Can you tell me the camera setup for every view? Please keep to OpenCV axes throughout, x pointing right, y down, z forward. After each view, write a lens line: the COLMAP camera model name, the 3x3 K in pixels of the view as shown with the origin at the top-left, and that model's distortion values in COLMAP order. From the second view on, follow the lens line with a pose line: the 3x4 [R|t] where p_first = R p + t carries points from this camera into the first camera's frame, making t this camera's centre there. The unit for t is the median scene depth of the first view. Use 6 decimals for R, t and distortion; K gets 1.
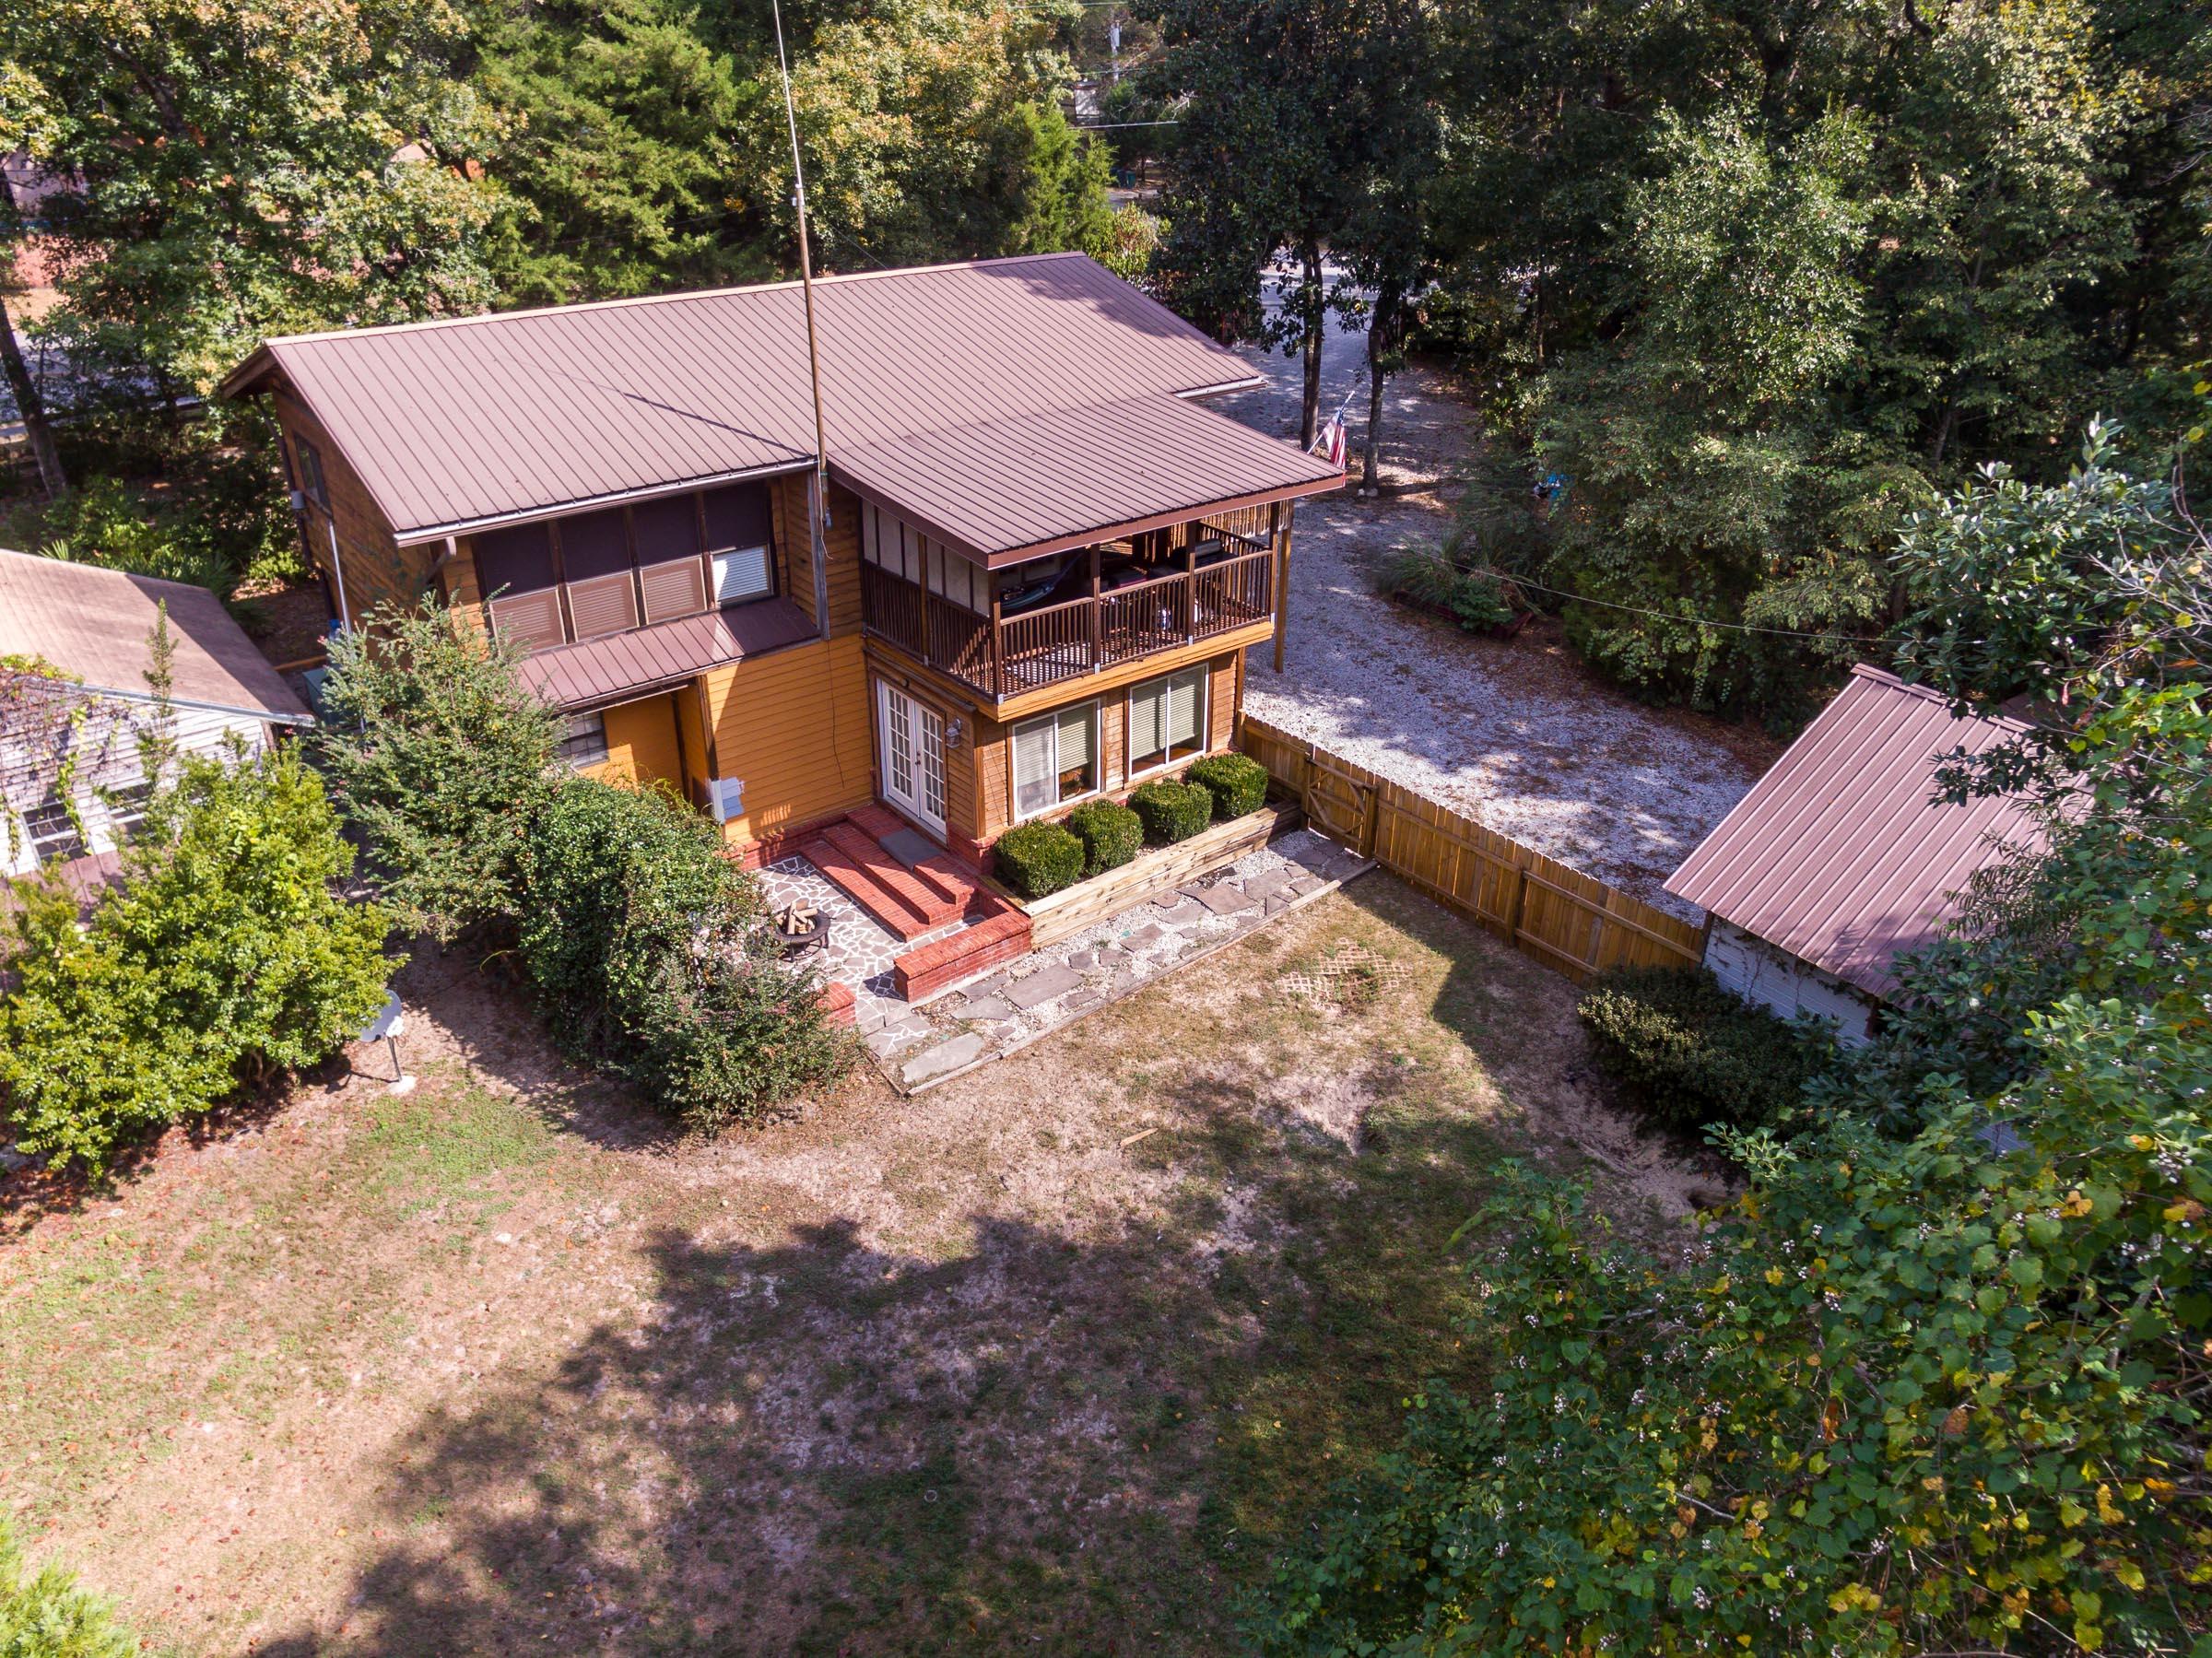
lens RADIAL K [[1639.4, 0, 1106.0], [0, 1639.4, 829.0], [0, 0, 1]] dist [-0.002847, 0.001343]
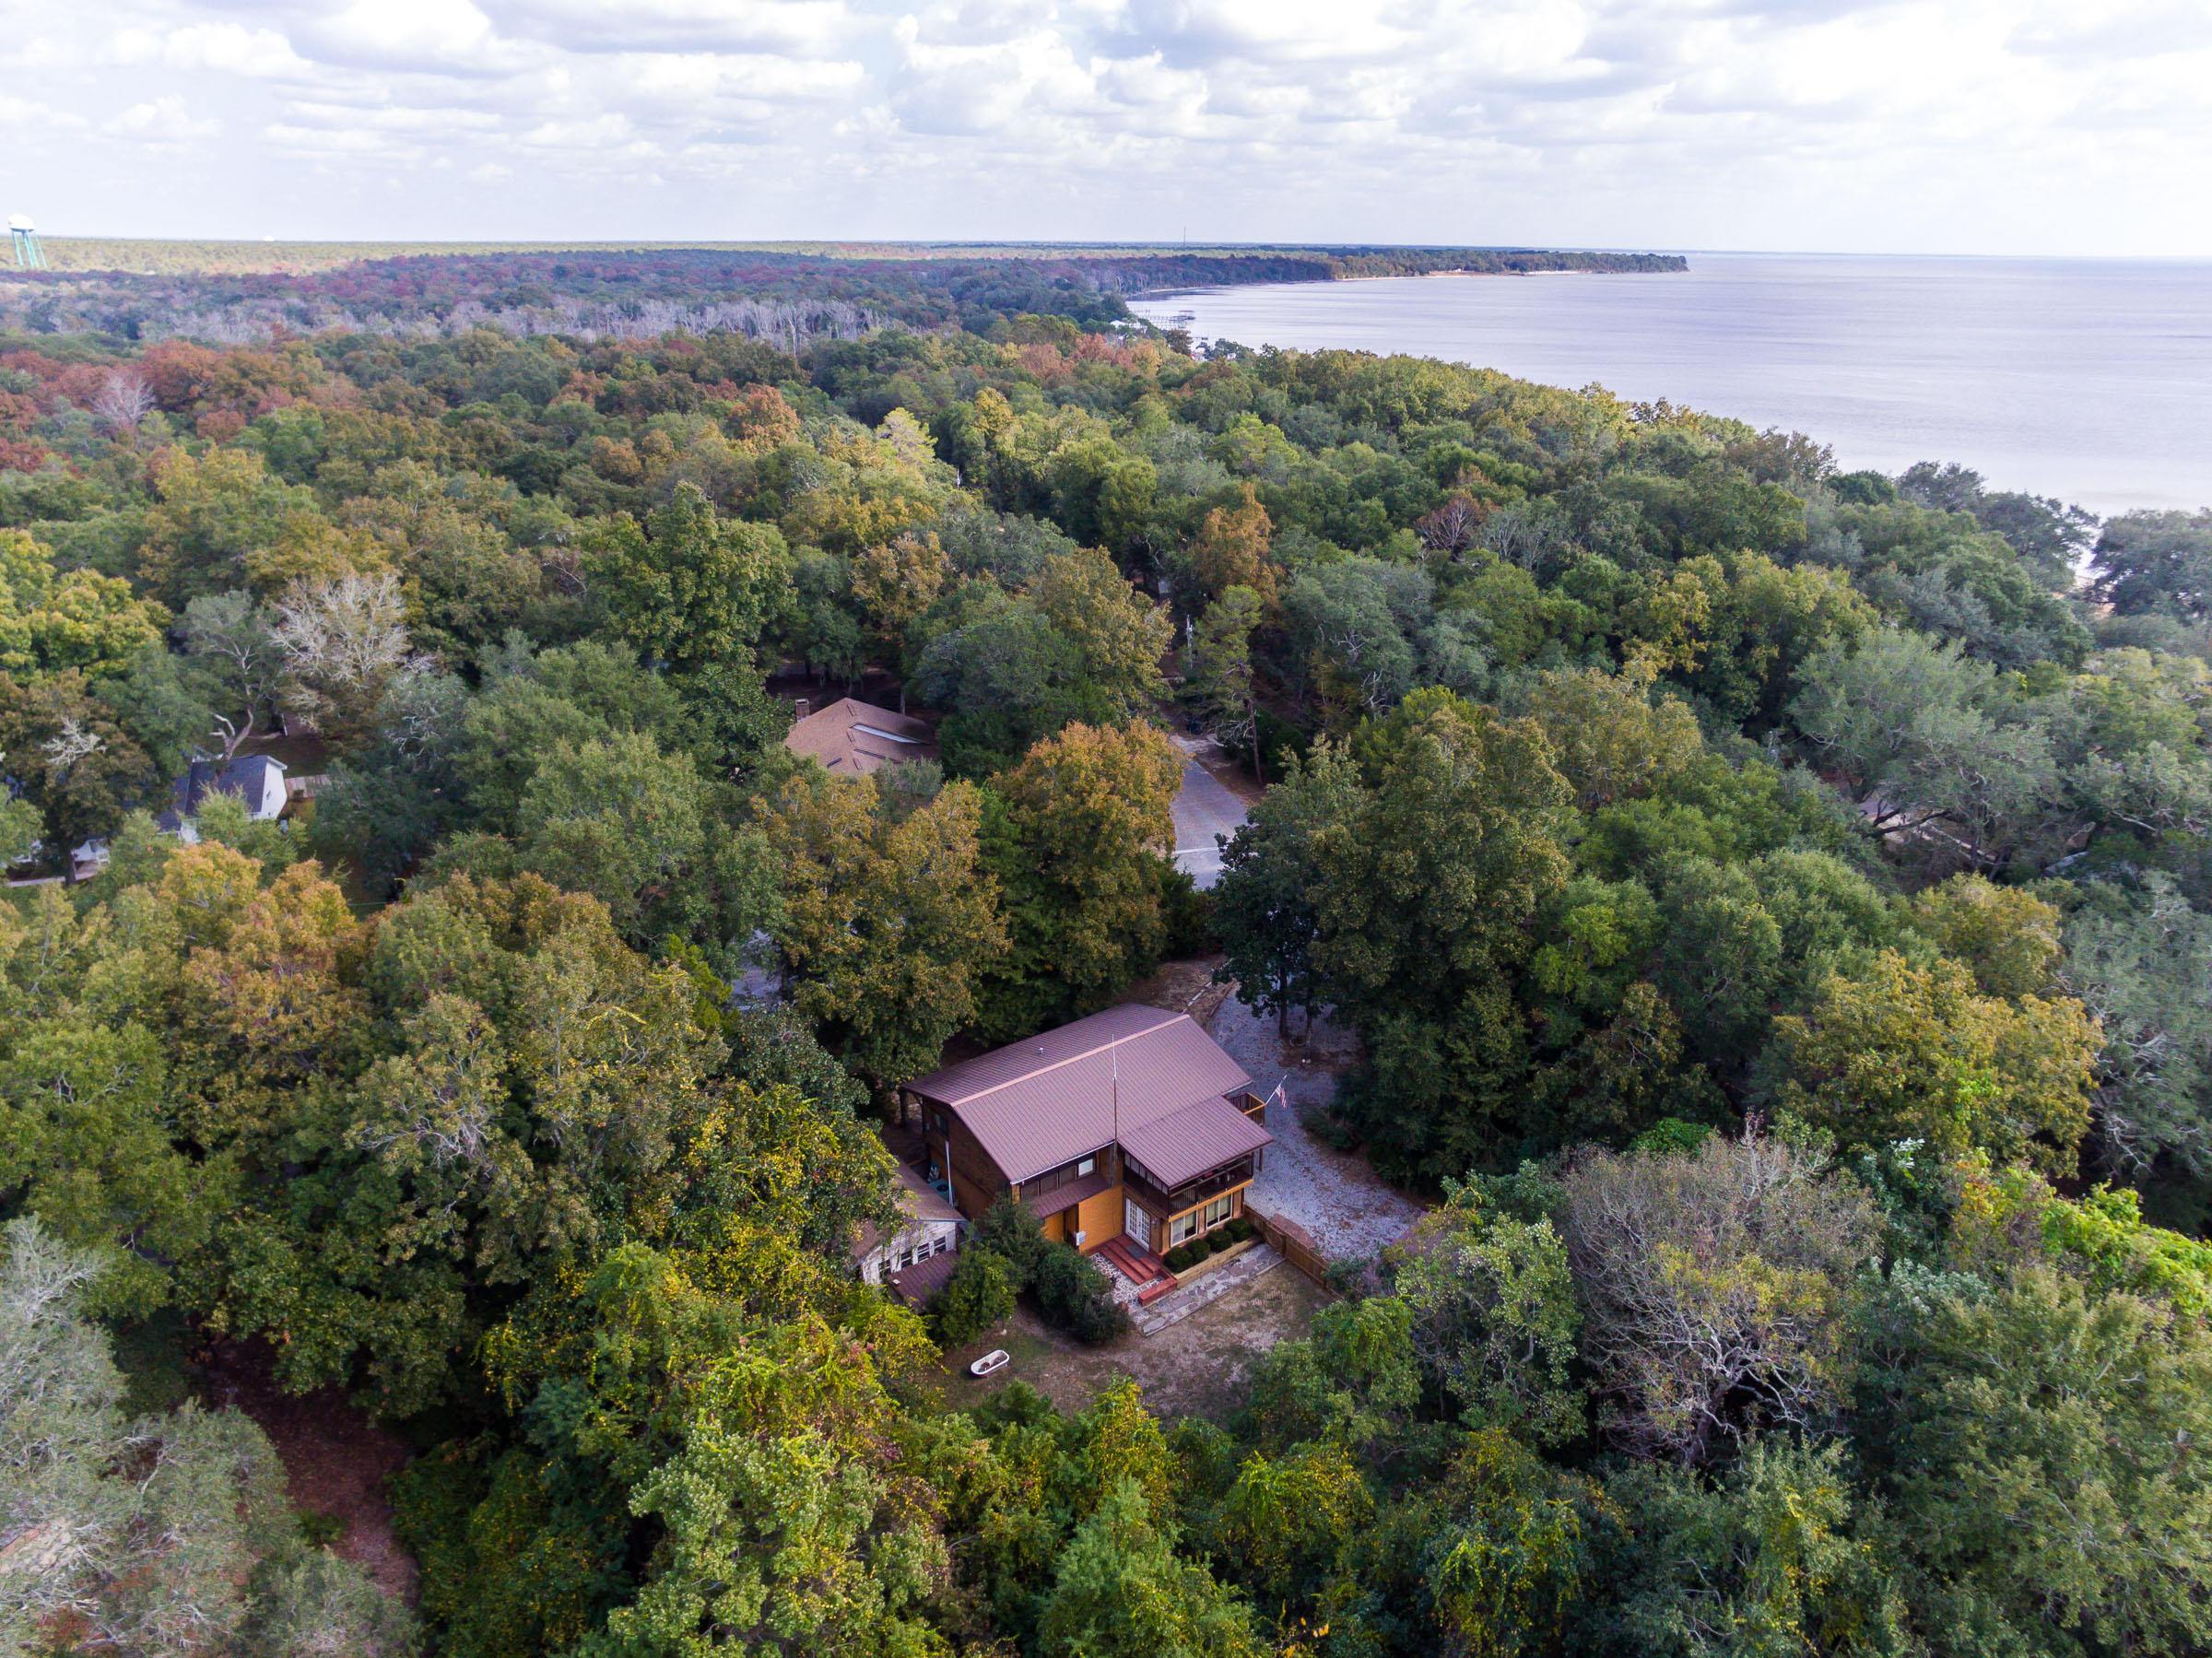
lens RADIAL K [[1639.4, 0, 1106.0], [0, 1639.4, 829.0], [0, 0, 1]] dist [-0.002847, 0.001343]
pose [[0.999521, 0.007152, -0.030118, -0.093364], [-0.010526, 0.993494, -0.113396, -0.457957], [0.029111, 0.113659, 0.993093, -2.315433]]
